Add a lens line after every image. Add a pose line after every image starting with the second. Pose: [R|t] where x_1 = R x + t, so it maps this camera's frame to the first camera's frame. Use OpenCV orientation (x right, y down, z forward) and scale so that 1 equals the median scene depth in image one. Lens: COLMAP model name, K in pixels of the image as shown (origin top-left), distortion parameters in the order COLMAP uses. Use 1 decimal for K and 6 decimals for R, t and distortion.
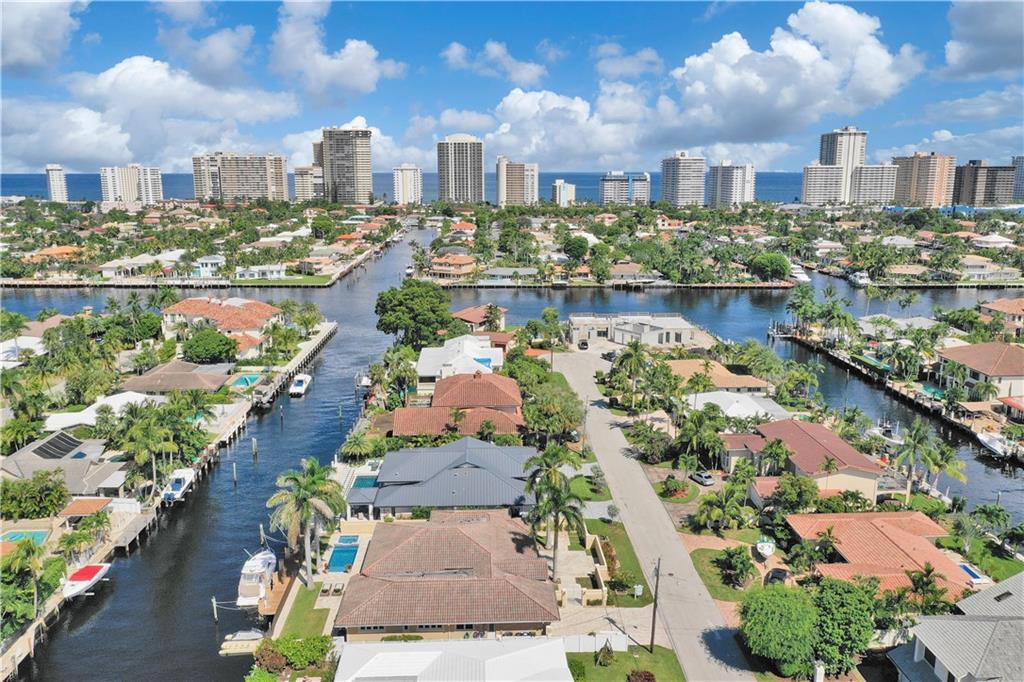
lens RADIAL K [[807.5, 0, 506.5], [0, 807.5, 339.1], [0, 0, 1]] dist [-0.002233, -0.003376]
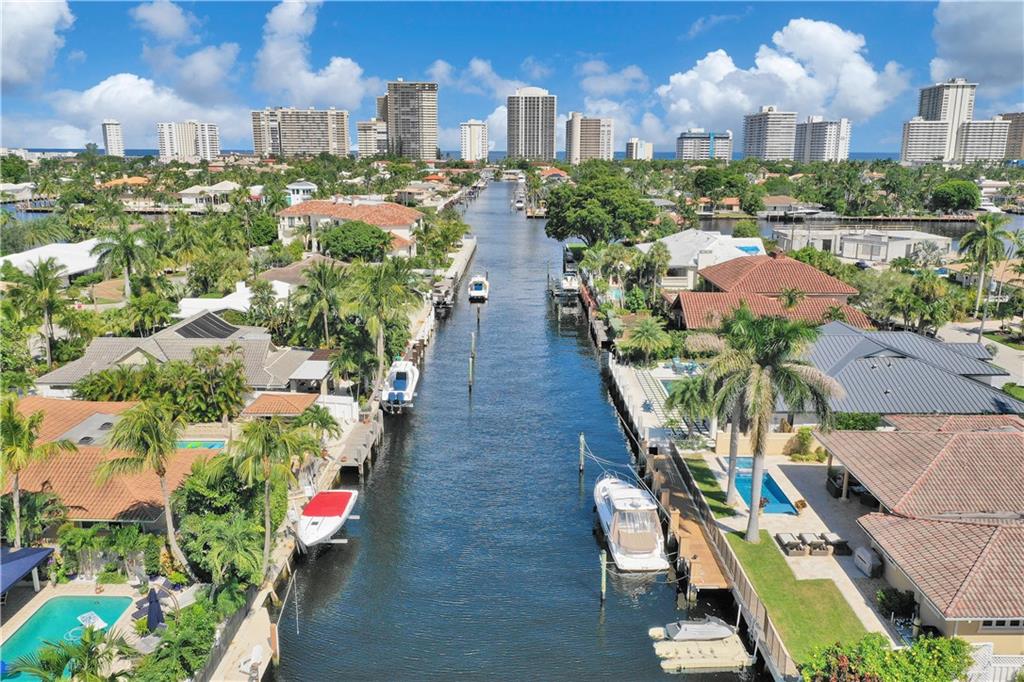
lens RADIAL K [[806.0, 0, 511.4], [0, 806.0, 343.6], [0, 0, 1]] dist [0.002093, -0.000855]
pose [[0.999034, 0.015816, -0.040996, -0.098523], [-0.014527, 0.999396, 0.031570, 0.042764], [0.041471, -0.030944, 0.998660, 0.121479]]
